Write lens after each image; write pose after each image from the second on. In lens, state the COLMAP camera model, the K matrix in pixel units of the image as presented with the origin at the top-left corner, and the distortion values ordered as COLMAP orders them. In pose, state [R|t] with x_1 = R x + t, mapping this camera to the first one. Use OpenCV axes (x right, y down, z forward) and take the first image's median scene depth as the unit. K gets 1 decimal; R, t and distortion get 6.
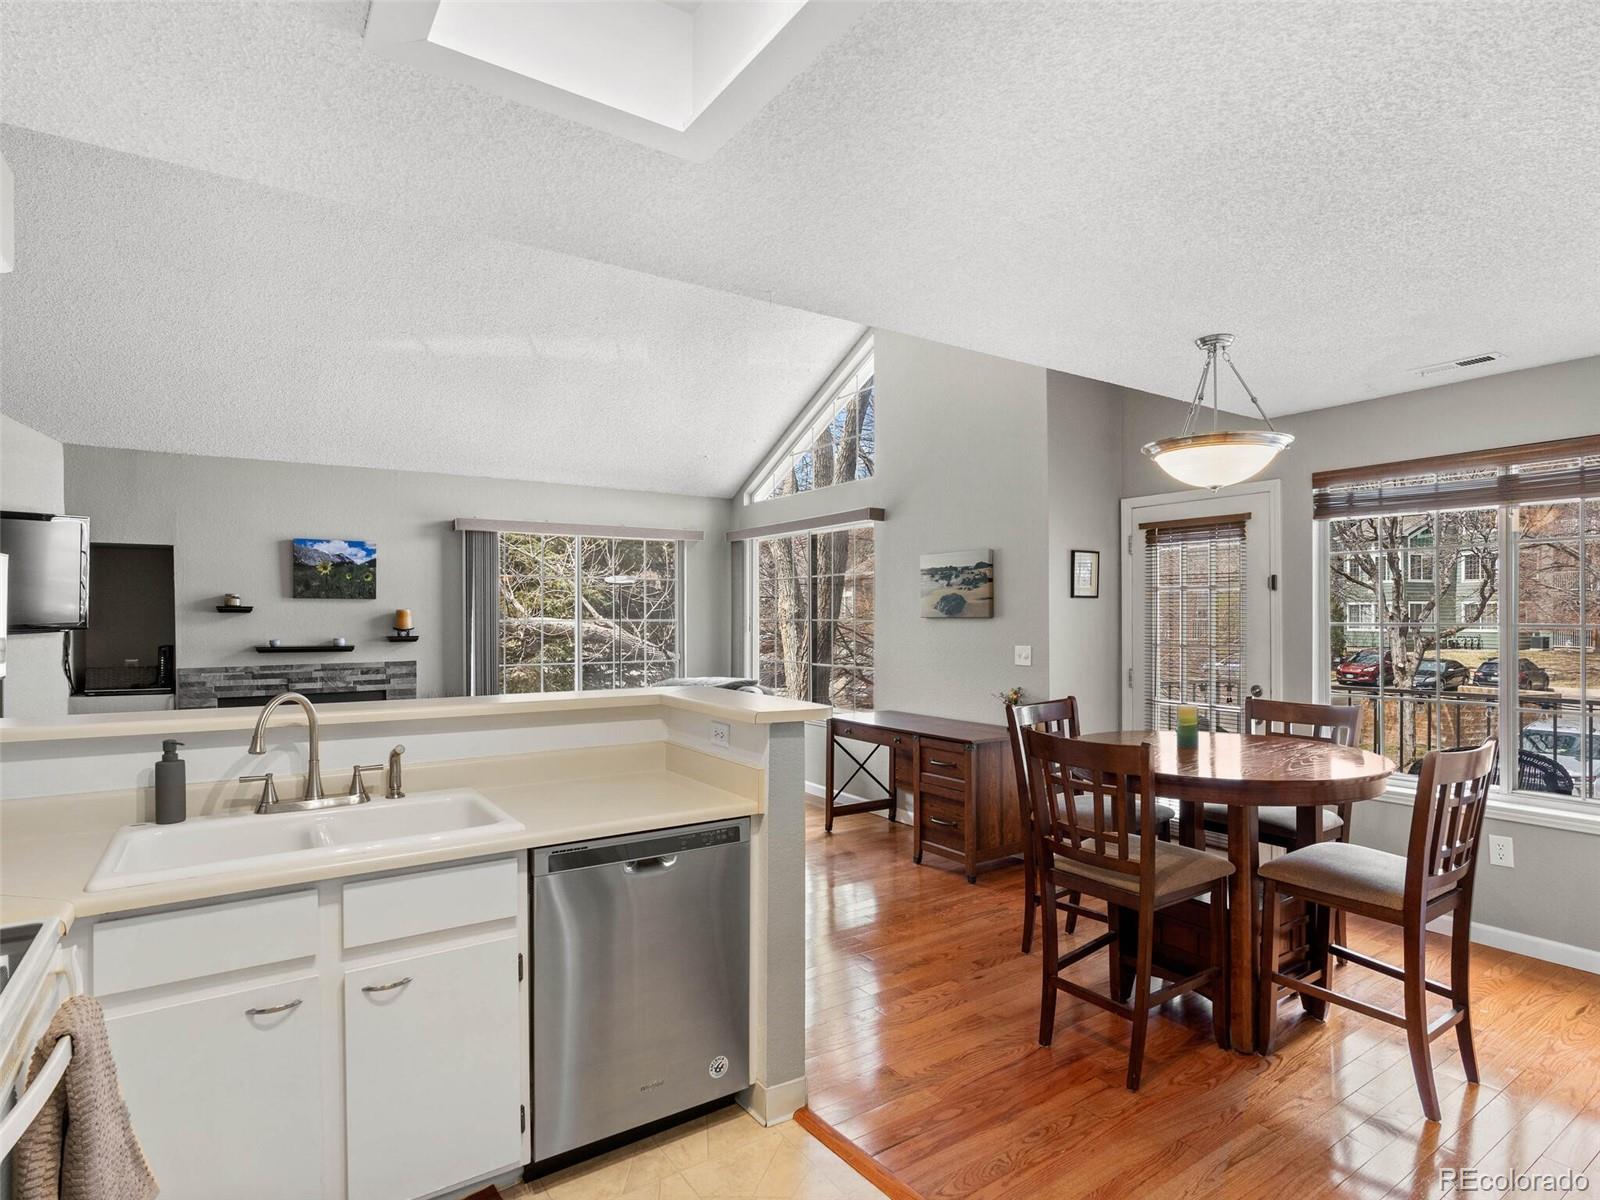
lens RADIAL K [[837.4, 0, 811.1], [0, 837.4, 615.2], [0, 0, 1]] dist [-0.013653, 0.003639]
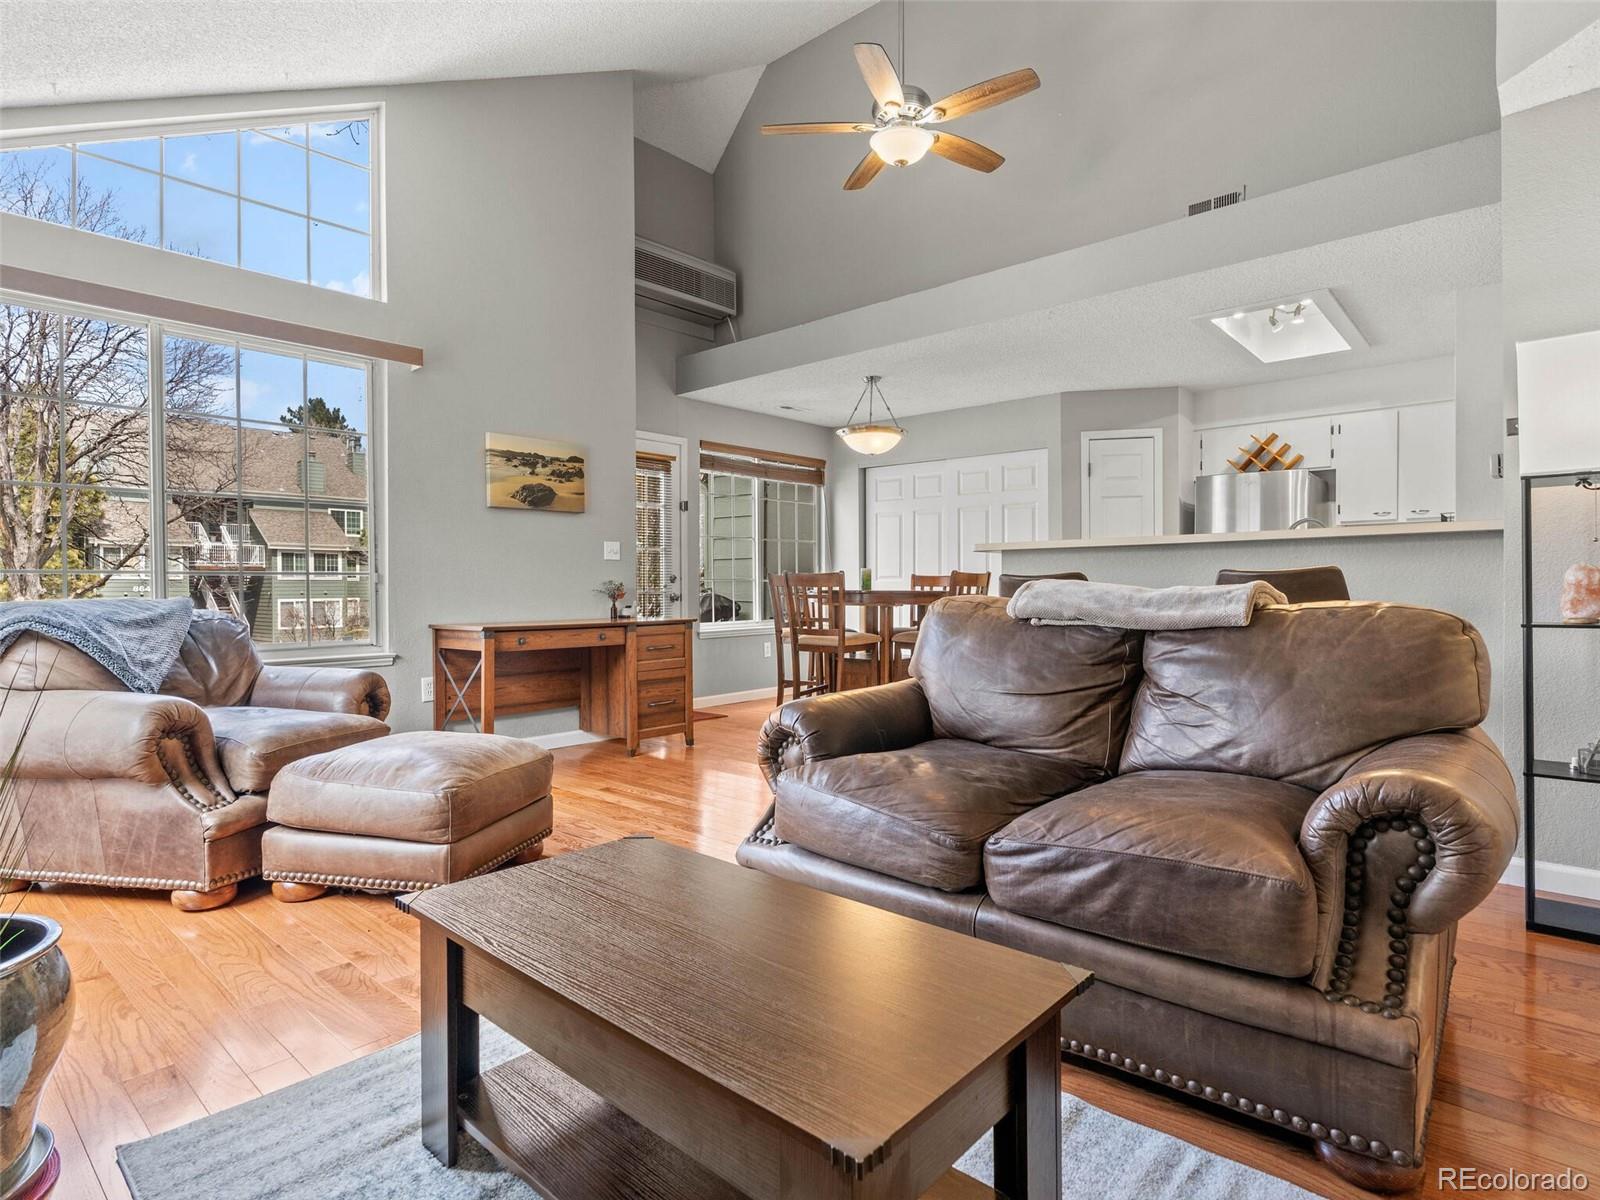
lens RADIAL K [[837.4, 0, 815.2], [0, 837.4, 596.0], [0, 0, 1]] dist [-0.013653, 0.003639]
pose [[-0.255387, -0.006993, 0.966814, -0.781250], [0.007368, 0.999931, 0.009179, 0.089387], [-0.966811, 0.009467, -0.255318, 0.927180]]
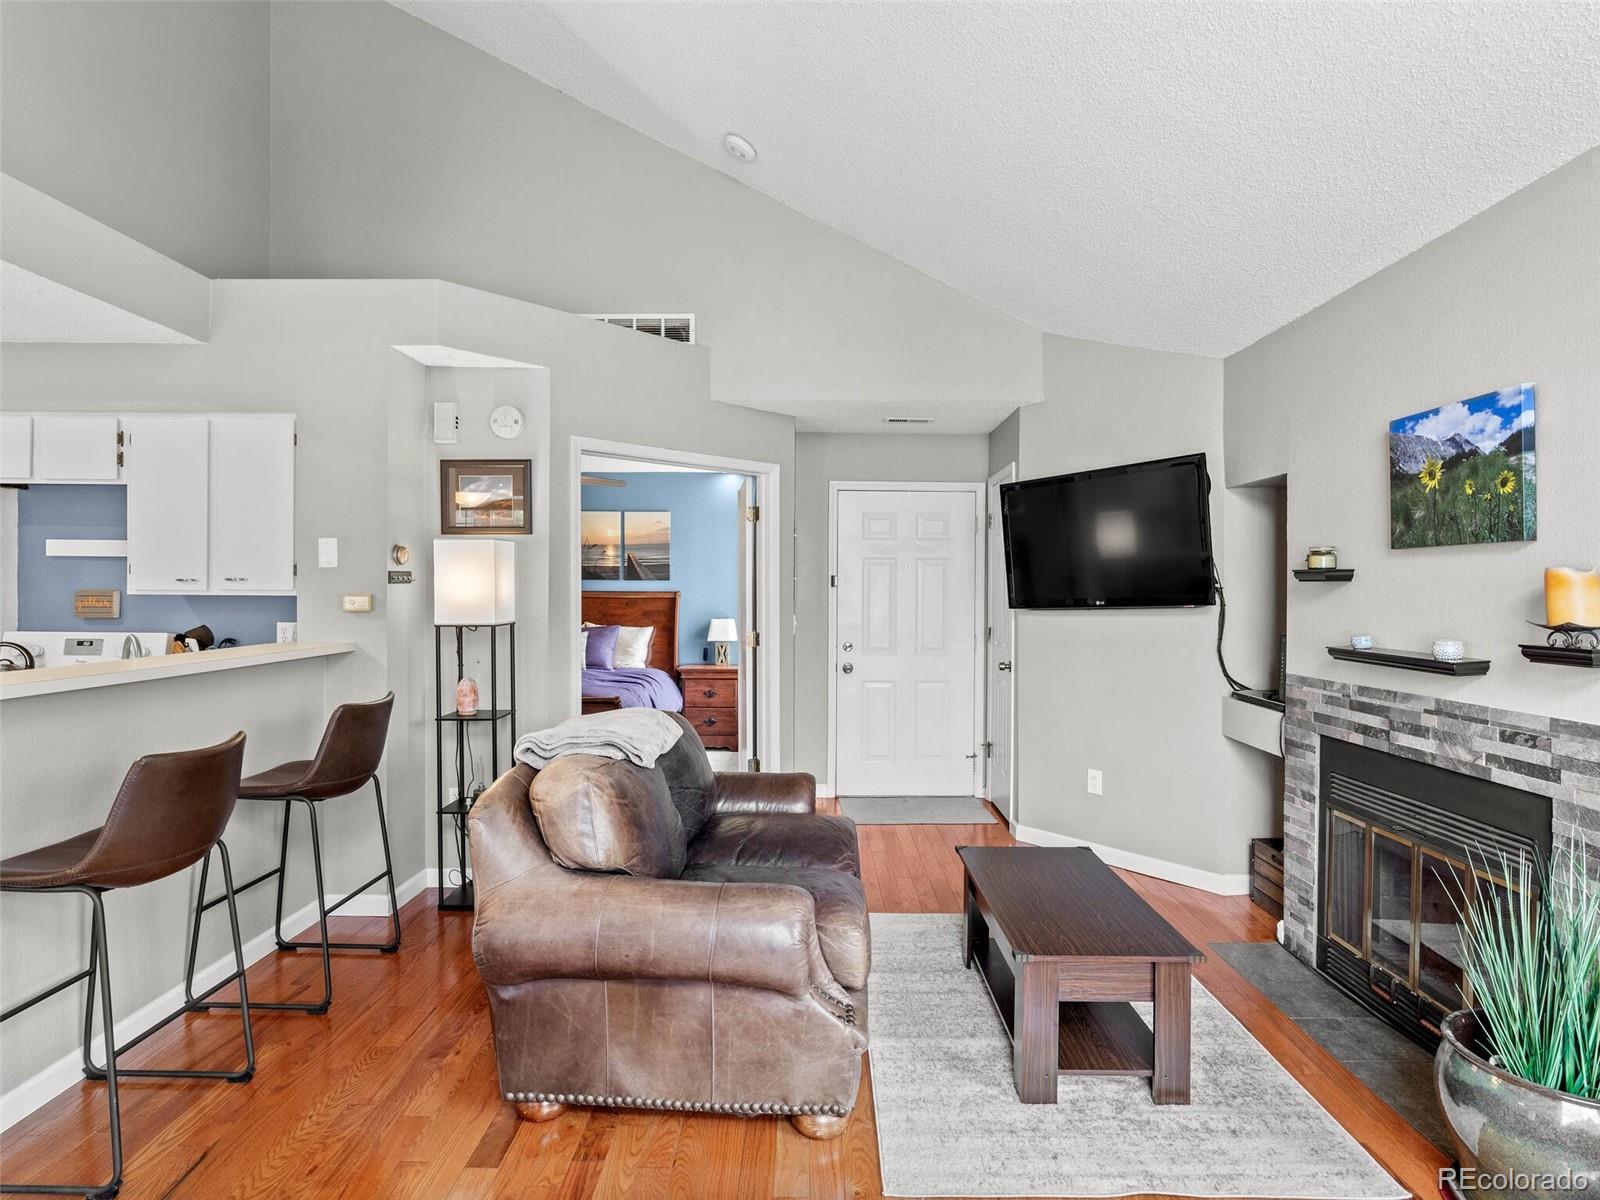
lens RADIAL K [[861.5, 0, 801.0], [0, 861.5, 595.0], [0, 0, 1]] dist [-0.007153, 0.003396]
pose [[-0.570236, 0.002752, -0.821476, -0.040171], [-0.006024, 0.999953, 0.007531, 0.003821], [0.821459, 0.009243, -0.570193, 1.060304]]
